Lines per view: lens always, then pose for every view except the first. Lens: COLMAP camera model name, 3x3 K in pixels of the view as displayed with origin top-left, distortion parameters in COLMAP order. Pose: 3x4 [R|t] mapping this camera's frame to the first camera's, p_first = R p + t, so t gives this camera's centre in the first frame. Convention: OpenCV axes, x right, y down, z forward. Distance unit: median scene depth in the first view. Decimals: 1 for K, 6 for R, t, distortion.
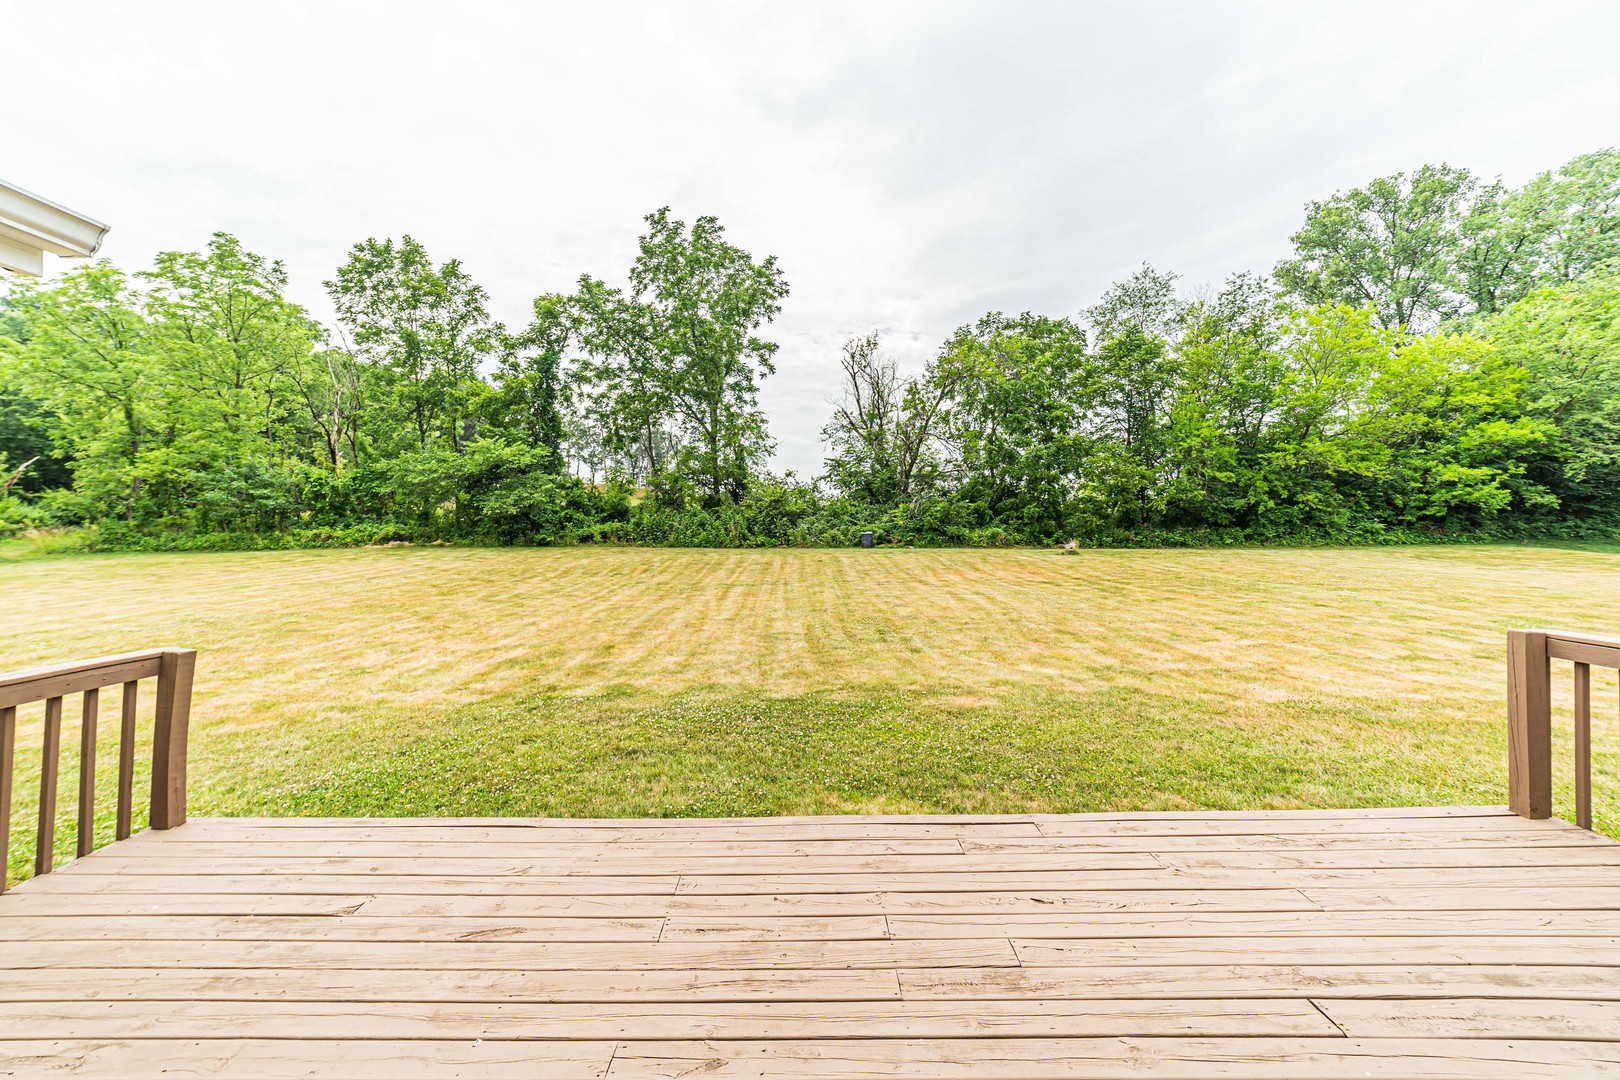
lens RADIAL K [[644.6, 0, 803.1], [0, 644.6, 539.8], [0, 0, 1]] dist [-0.001607, 0.000112]
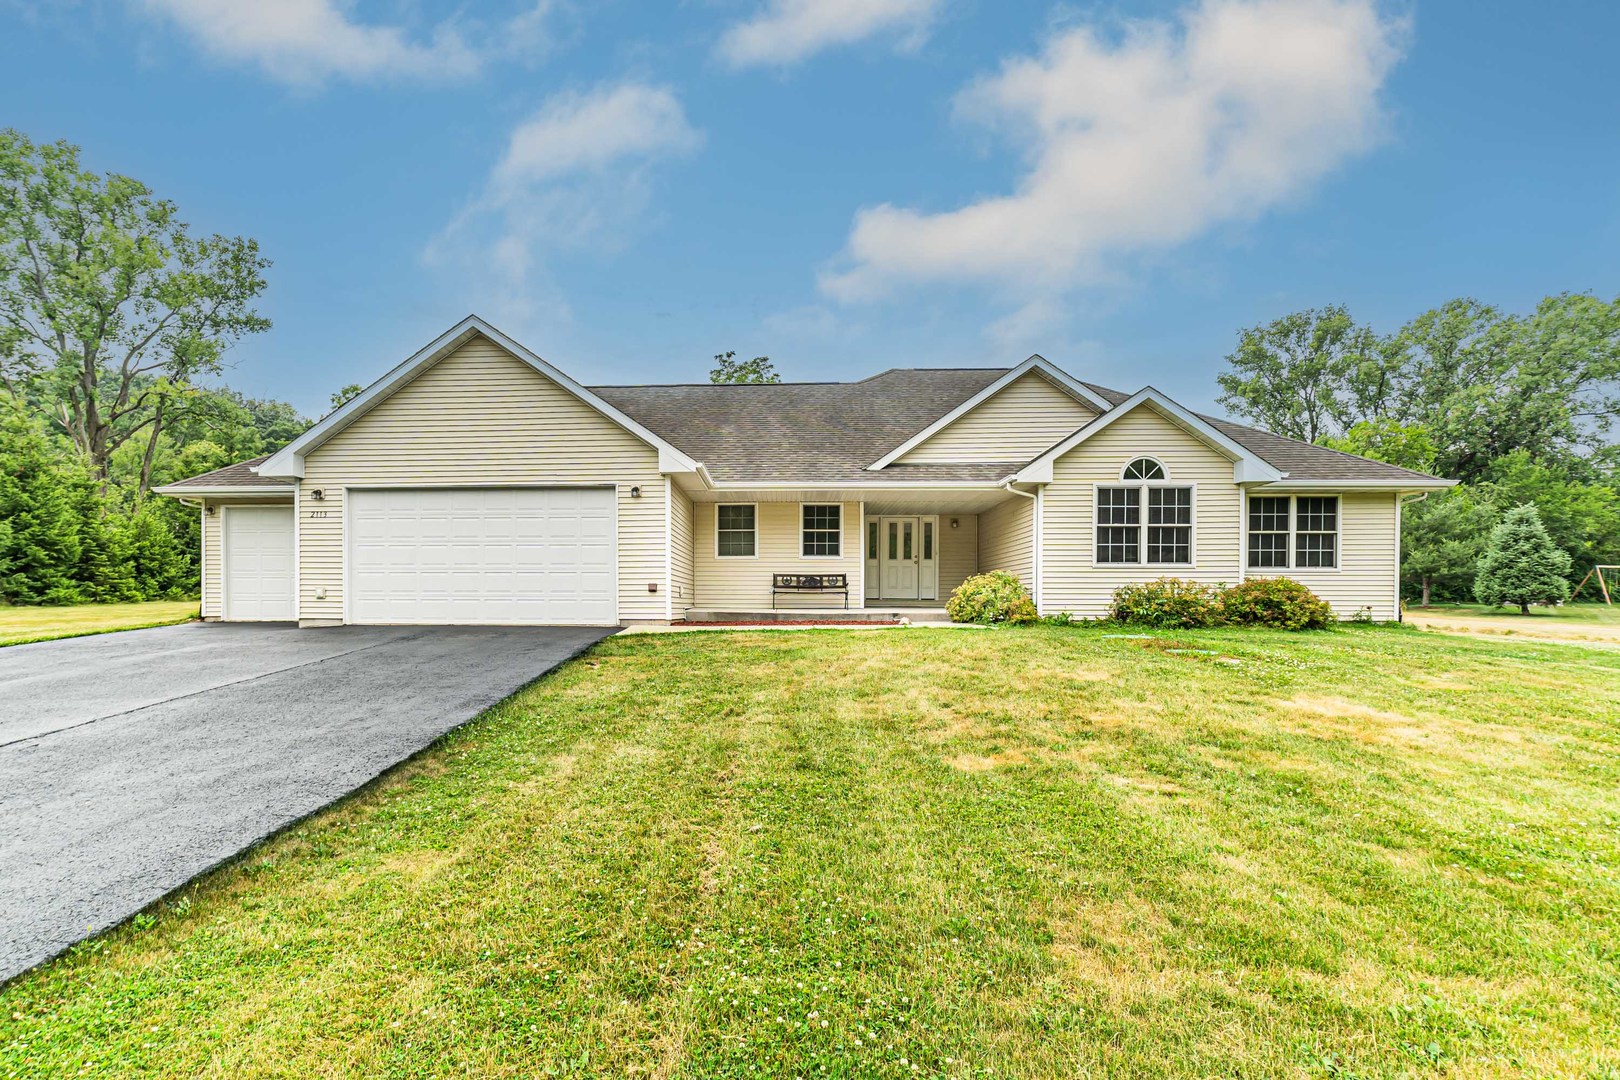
lens RADIAL K [[794.4, 0, 770.5], [0, 794.4, 608.3], [0, 0, 1]] dist [-0.004712, 0.000297]
pose [[0.999627, 0.019272, -0.019328, -0.087338], [-0.019571, 0.999690, -0.015365, 0.062772], [0.019026, 0.015737, 0.999695, -0.710962]]
